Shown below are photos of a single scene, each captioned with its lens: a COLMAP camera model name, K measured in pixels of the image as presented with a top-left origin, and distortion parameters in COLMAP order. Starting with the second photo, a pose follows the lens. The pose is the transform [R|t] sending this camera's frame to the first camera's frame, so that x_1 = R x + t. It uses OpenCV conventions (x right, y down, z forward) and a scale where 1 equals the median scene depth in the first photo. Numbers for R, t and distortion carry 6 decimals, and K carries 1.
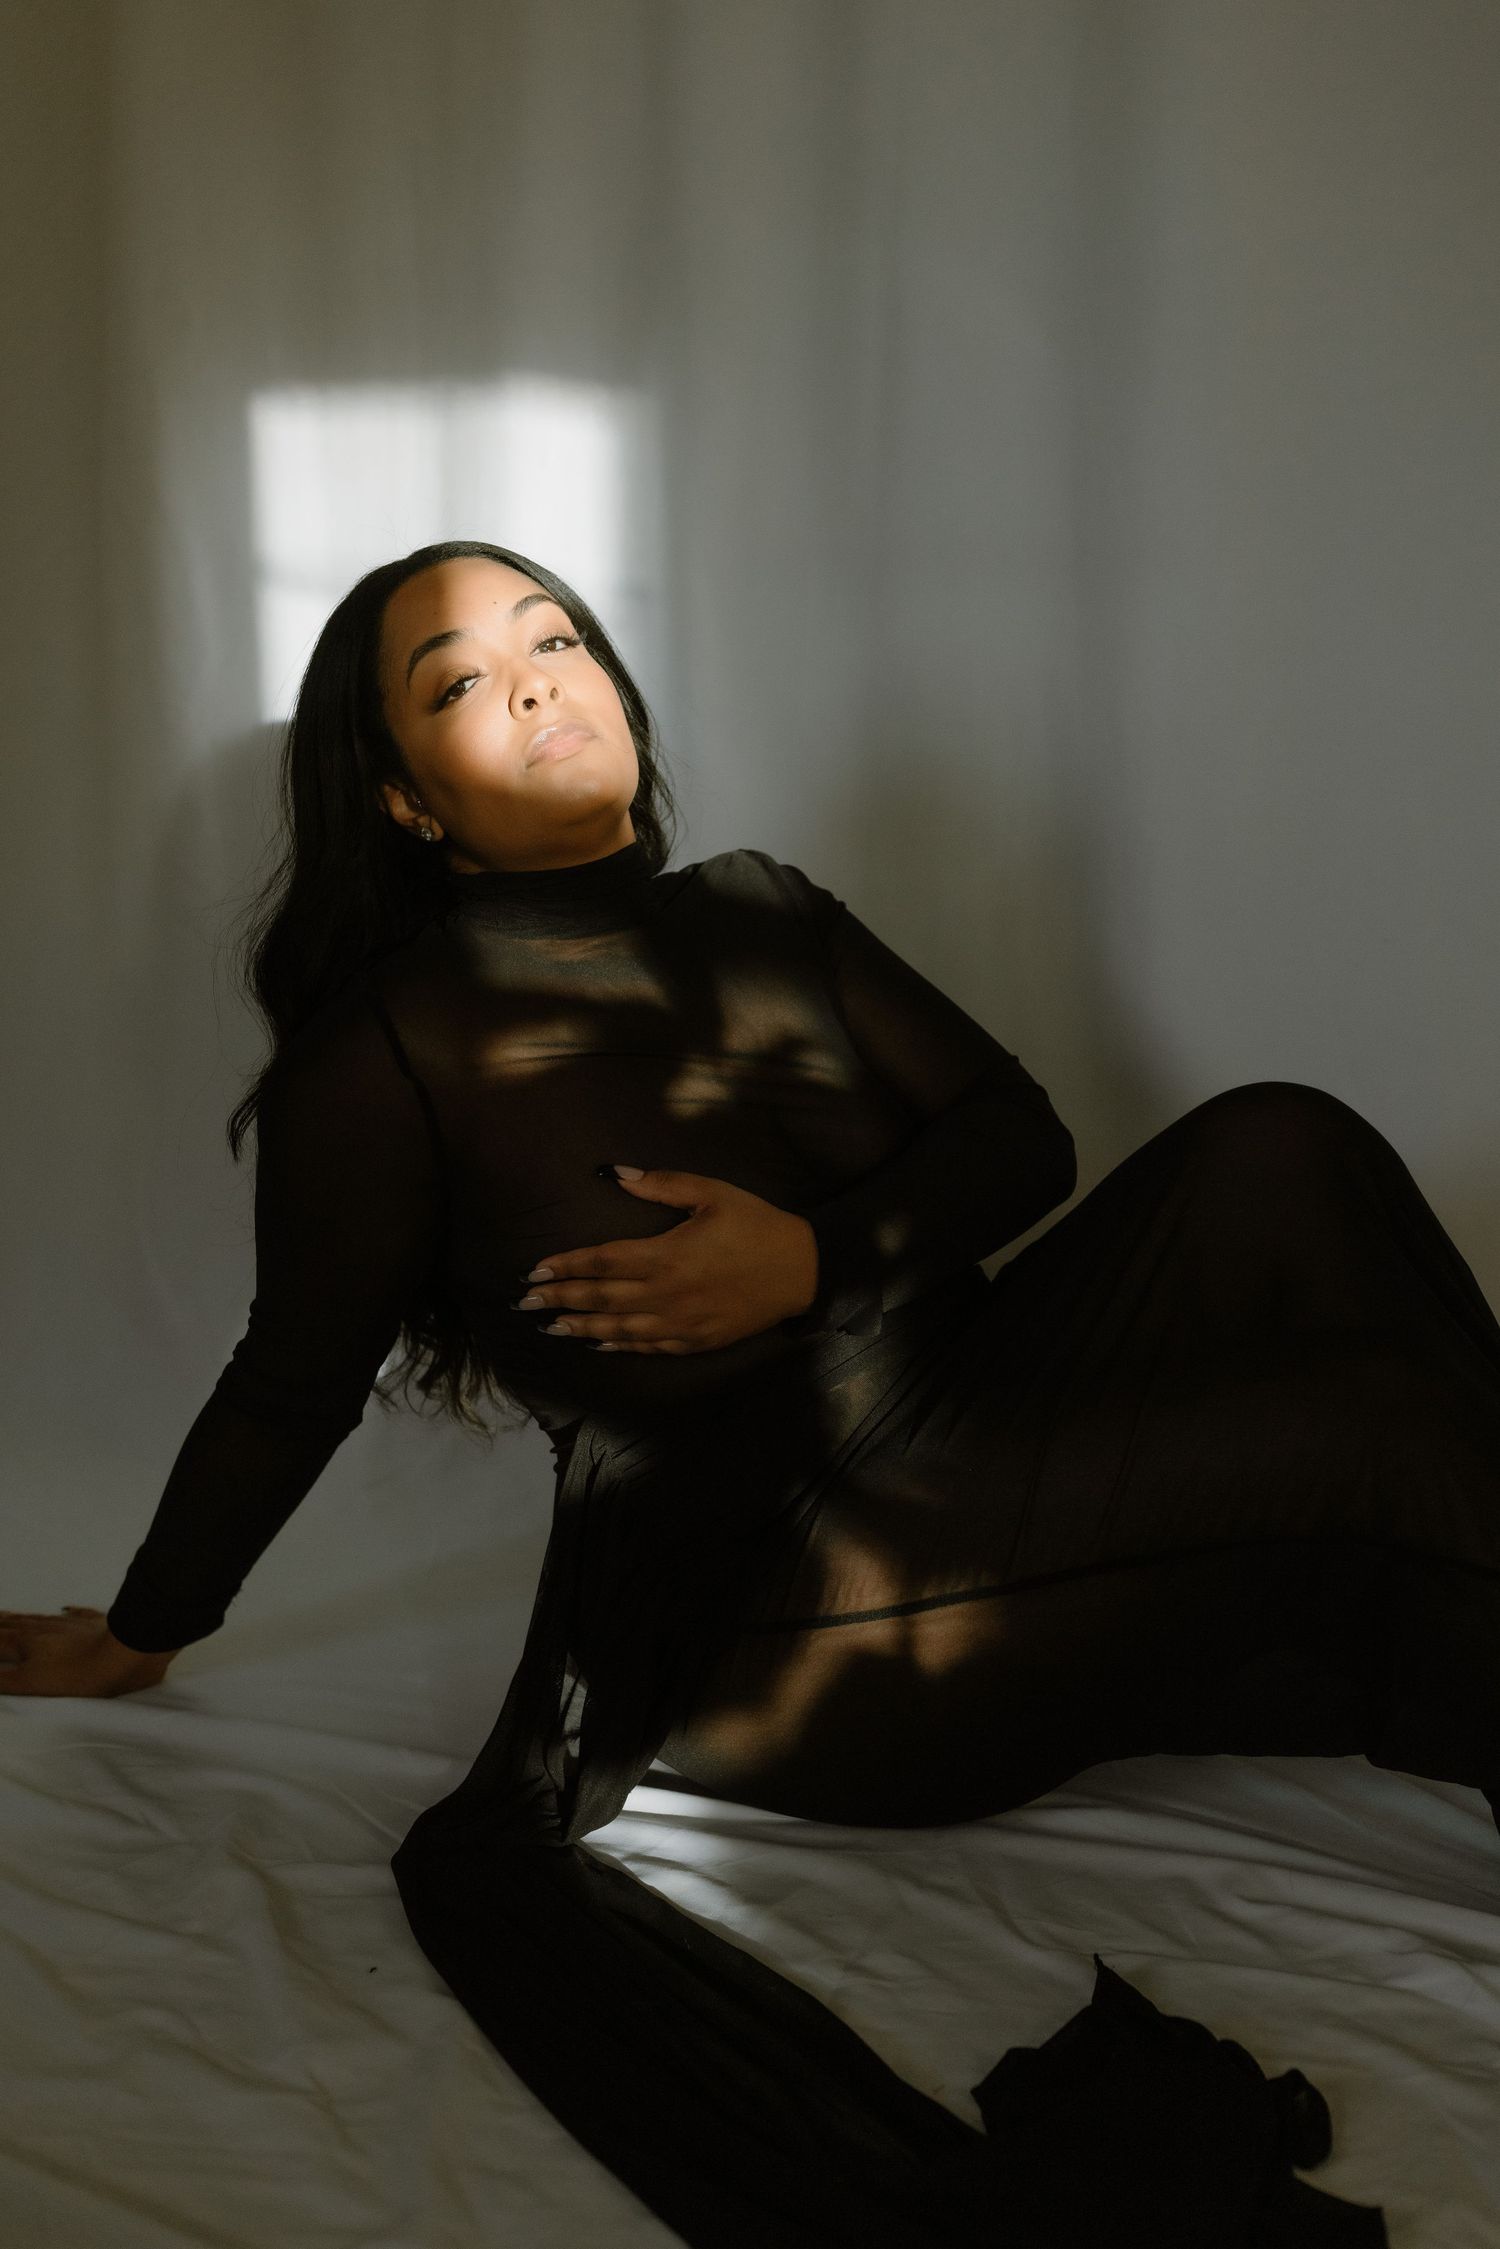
lens RADIAL K [[2260.5, 0, 750.0], [0, 2260.5, 1124.5], [0, 0, 1]] dist [-0.001760, 0.001877]
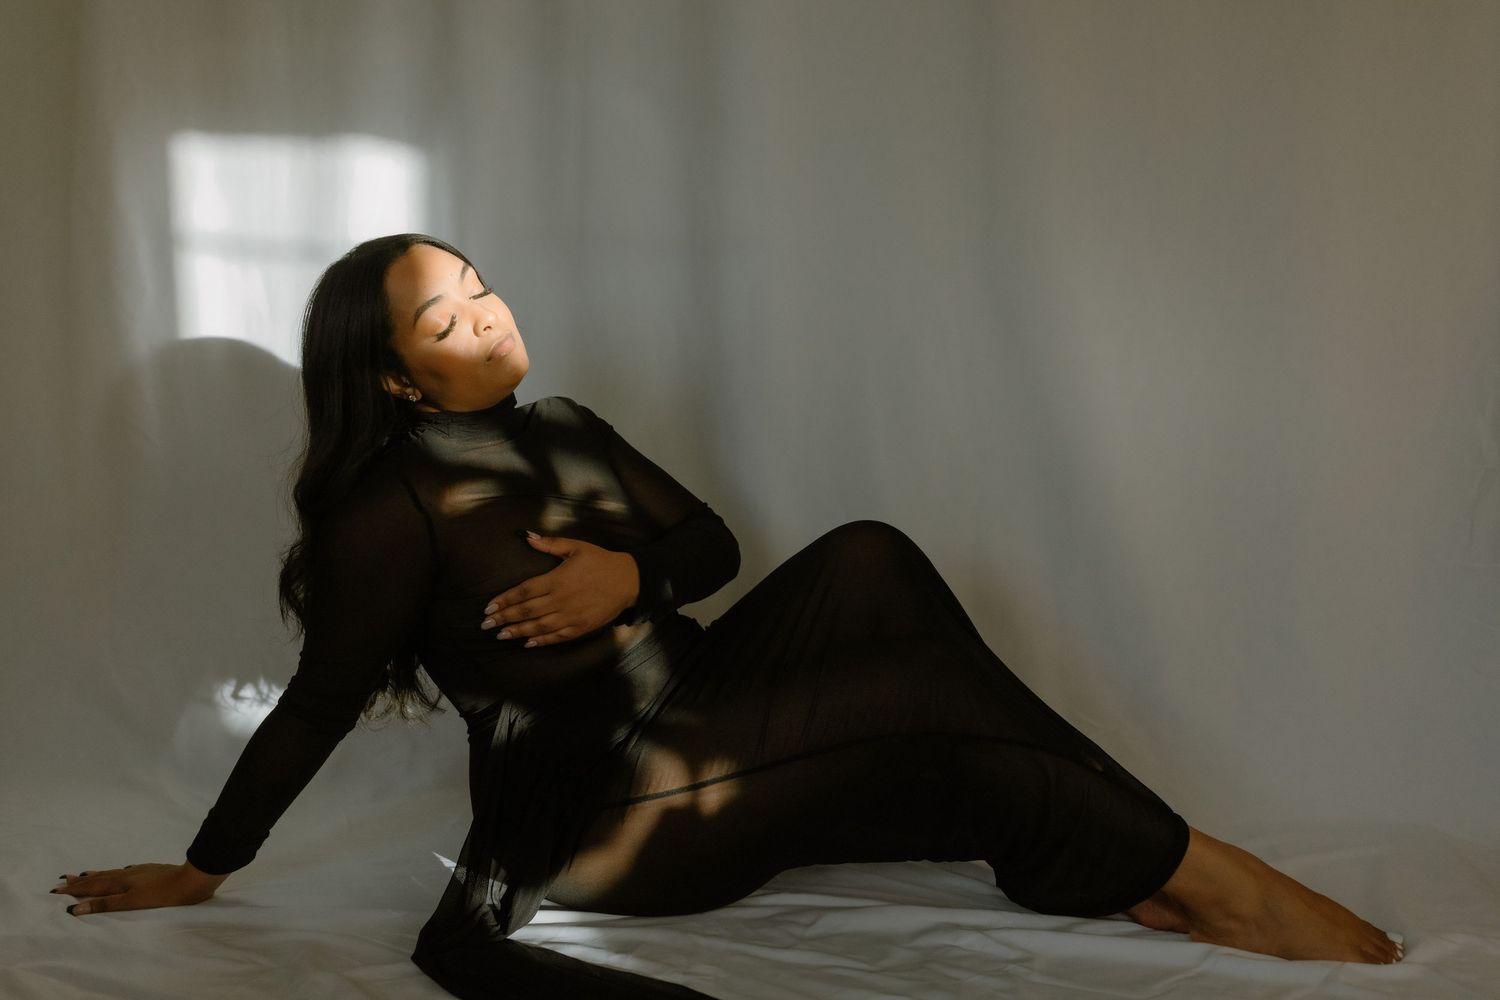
lens RADIAL K [[1507.7, 0, 750.0], [0, 1507.7, 500.0], [0, 0, 1]] dist [-0.001760, 0.001877]
pose [[0.941662, -0.020212, 0.335953, -0.285124], [0.055485, 0.993860, -0.095730, 0.097173], [-0.331956, 0.108785, 0.937001, -0.203043]]
